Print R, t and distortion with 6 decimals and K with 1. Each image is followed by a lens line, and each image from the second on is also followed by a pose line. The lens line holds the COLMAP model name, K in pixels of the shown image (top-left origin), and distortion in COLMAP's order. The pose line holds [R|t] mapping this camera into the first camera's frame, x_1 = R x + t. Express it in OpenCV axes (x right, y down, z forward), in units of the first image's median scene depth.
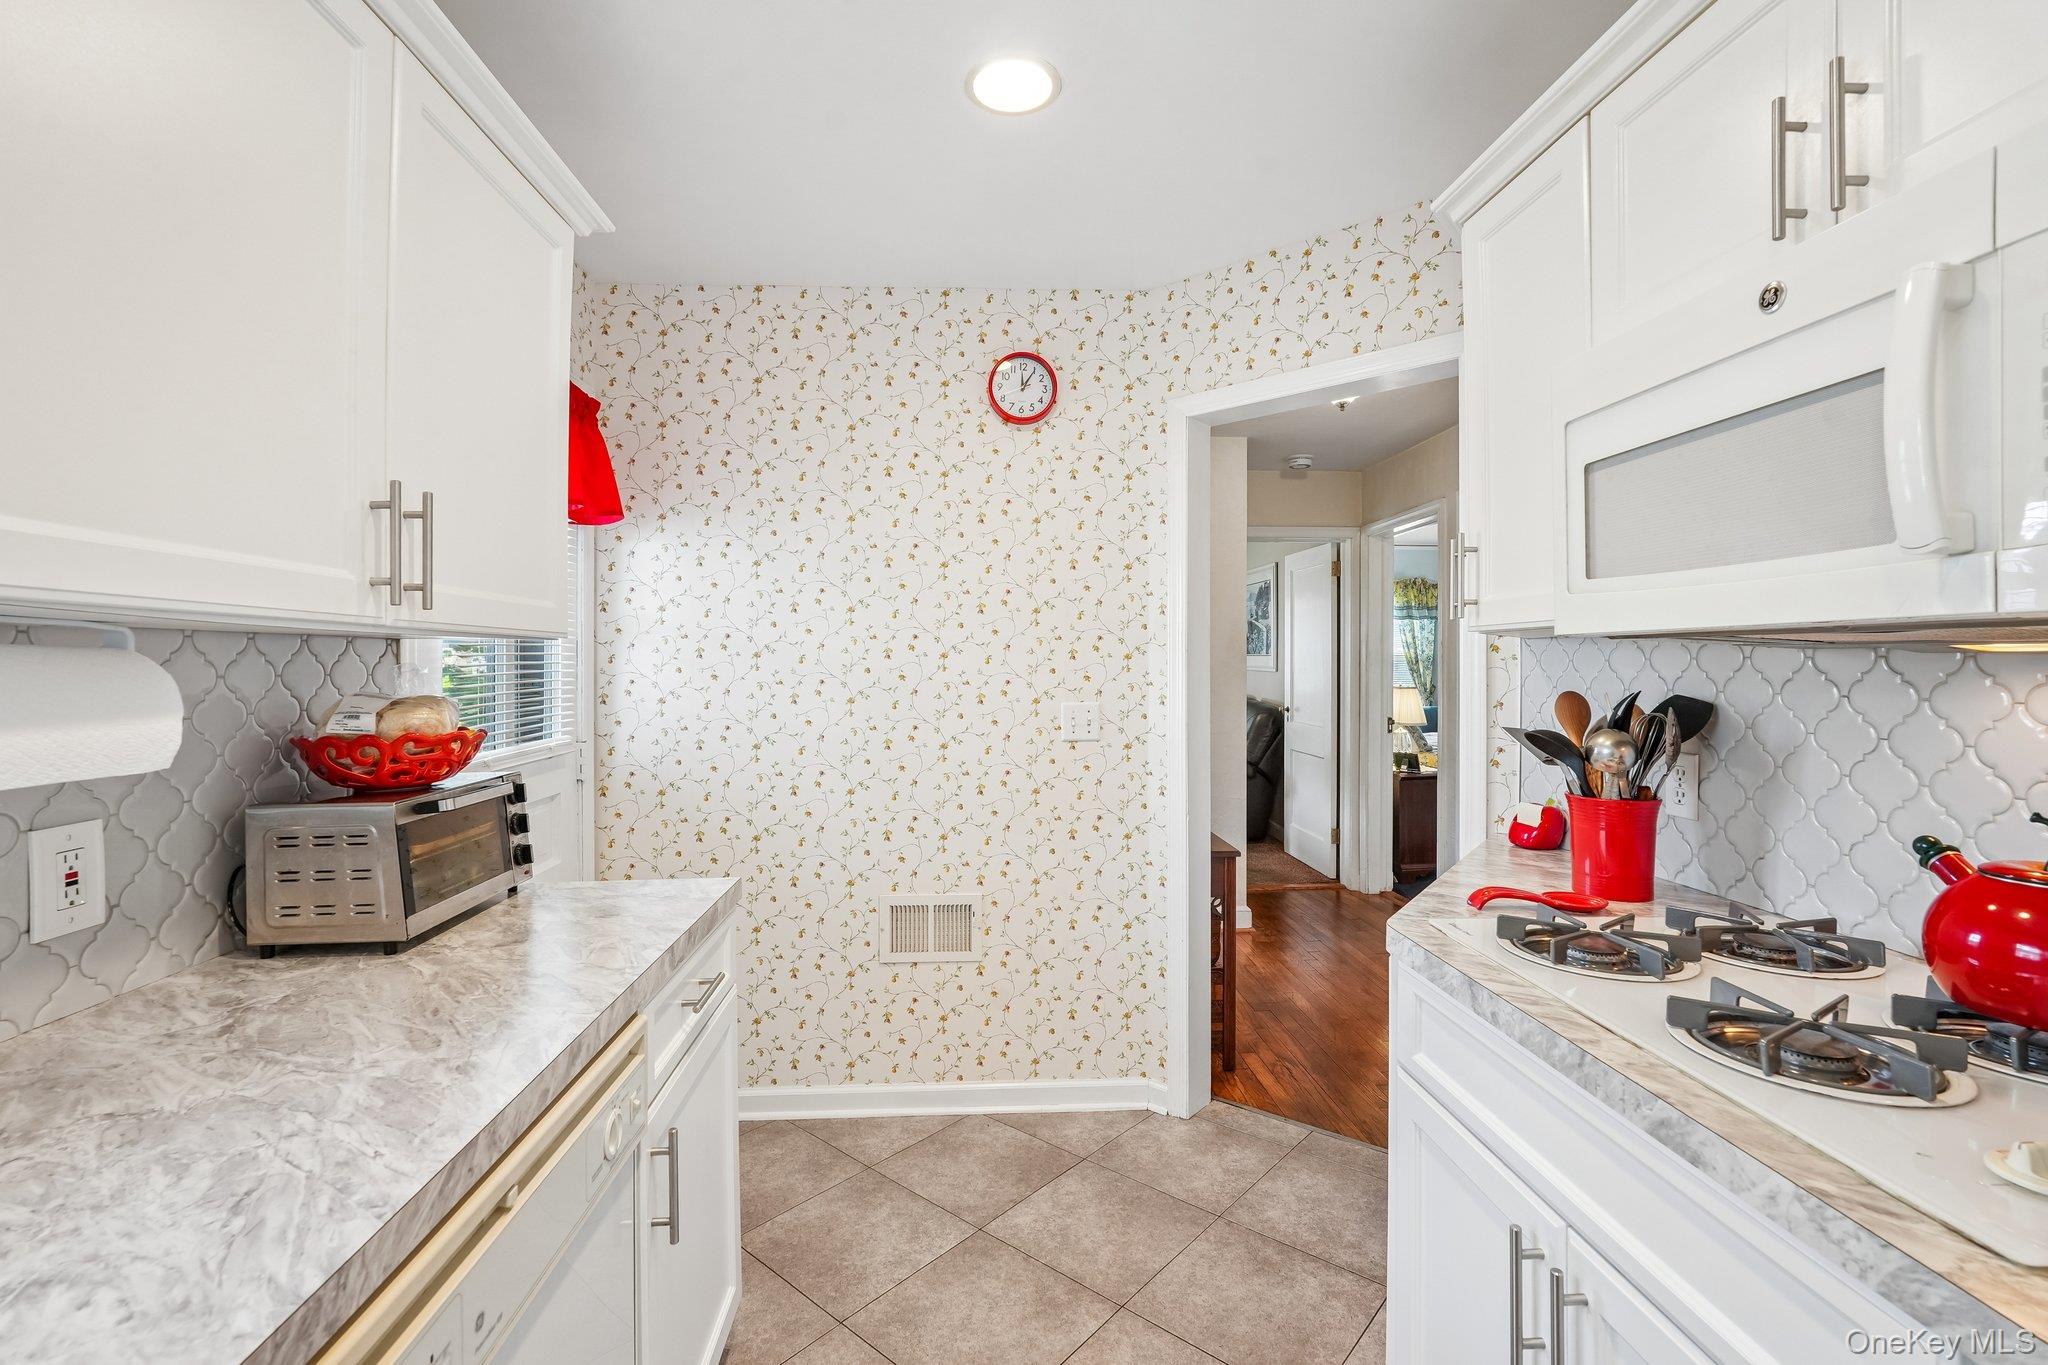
lens RADIAL K [[908.1, 0, 1022.1], [0, 908.1, 661.6], [0, 0, 1]] dist [-0.015525, 0.008806]
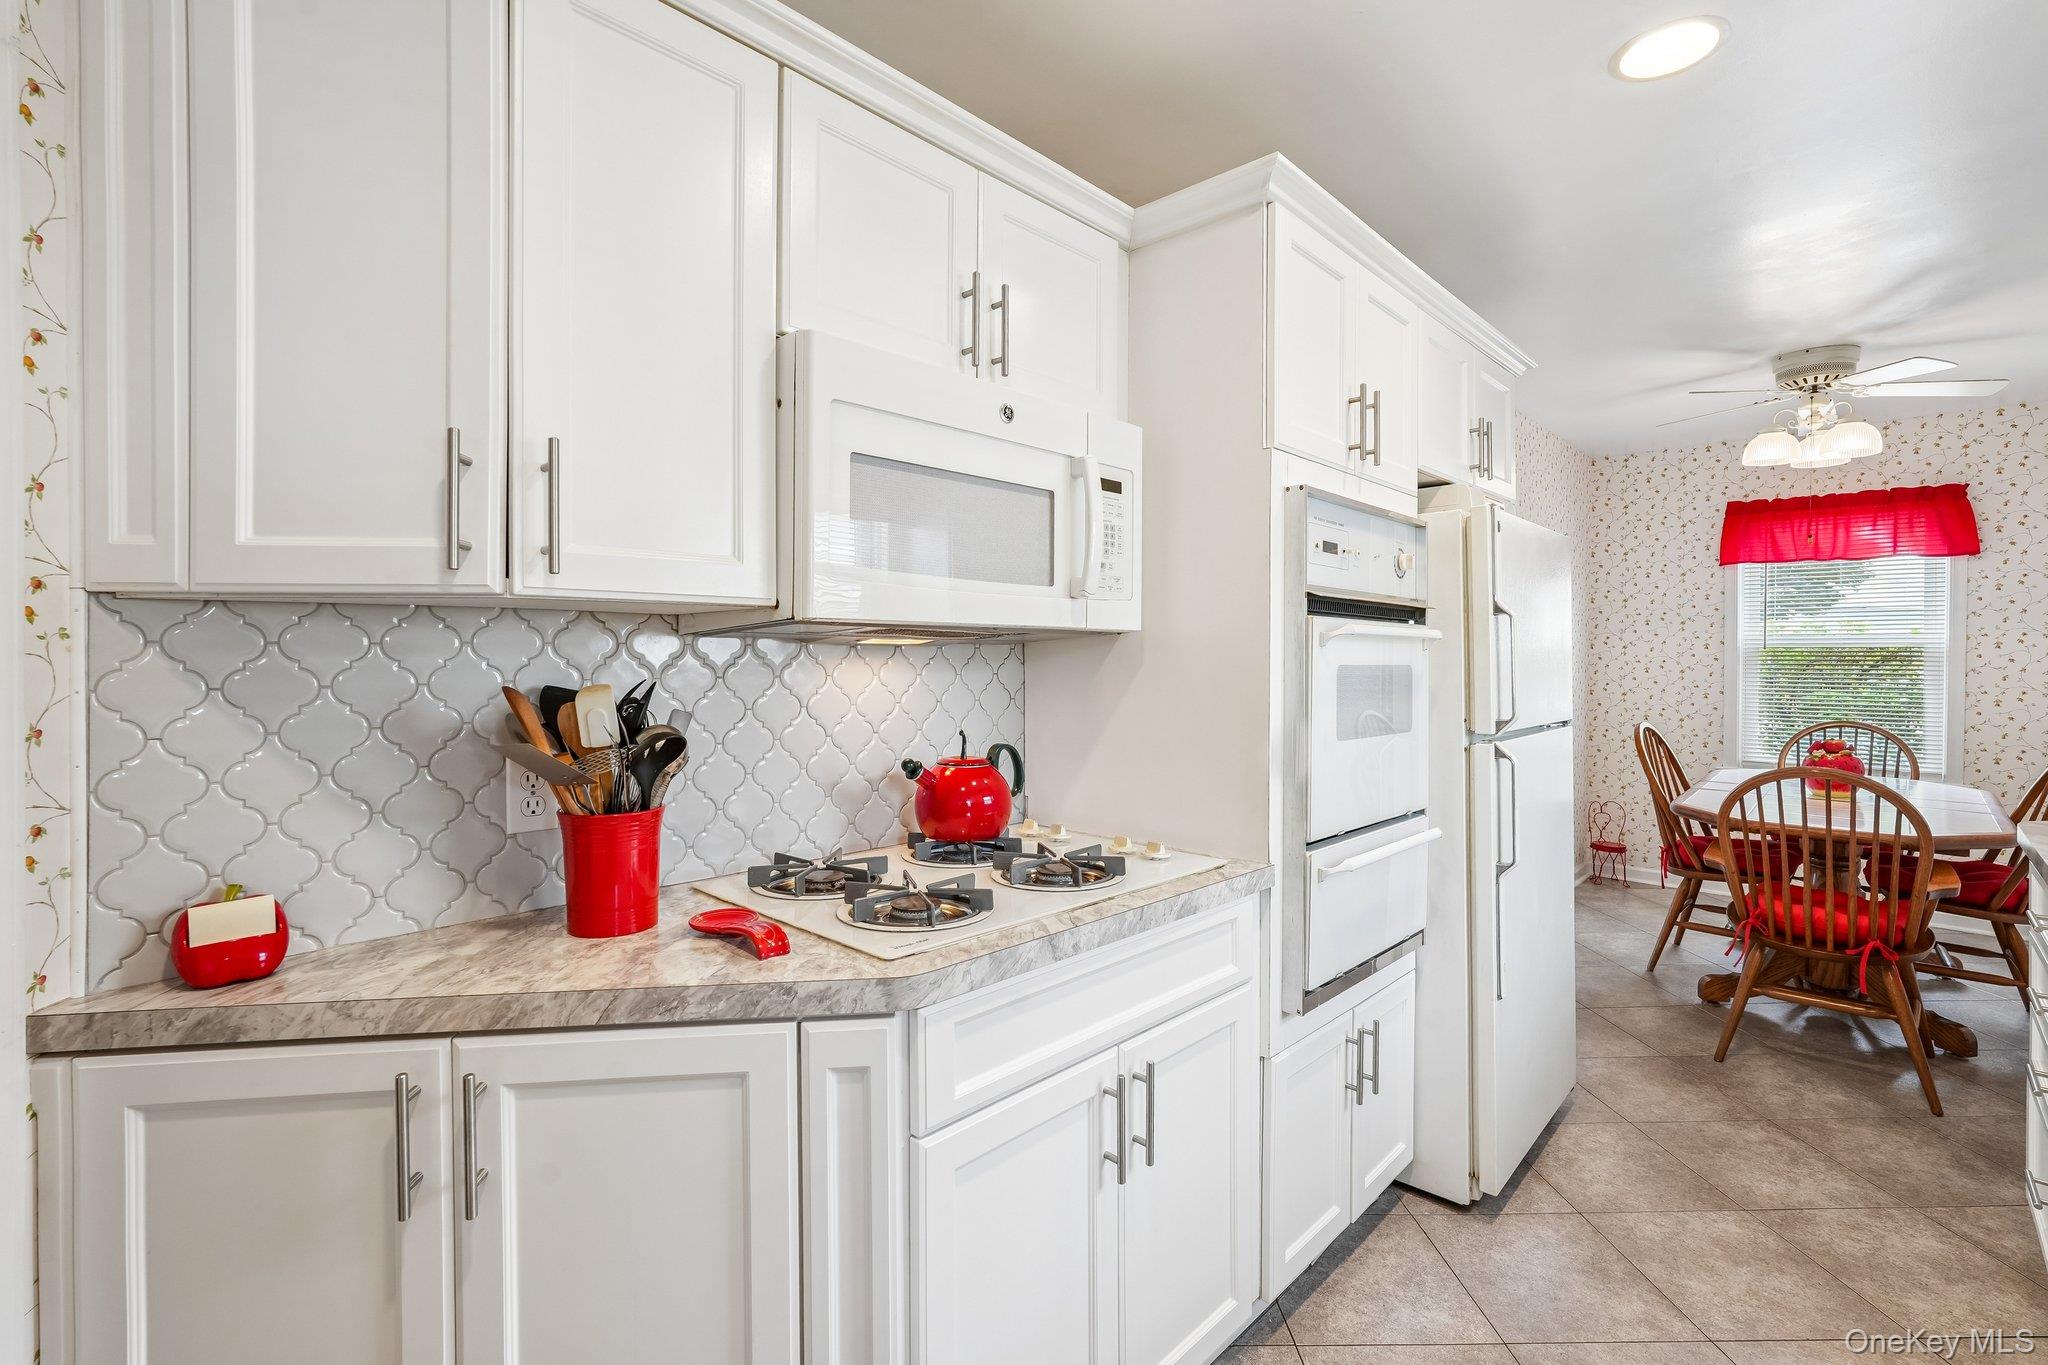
lens RADIAL K [[914.4, 0, 1027.6], [0, 914.4, 658.7], [0, 0, 1]] dist [-0.017196, 0.008296]
pose [[-0.676629, -0.002168, 0.736320, -0.128134], [-0.003639, 0.999993, -0.000399, 0.005985], [-0.736315, -0.002949, -0.676633, 0.753045]]
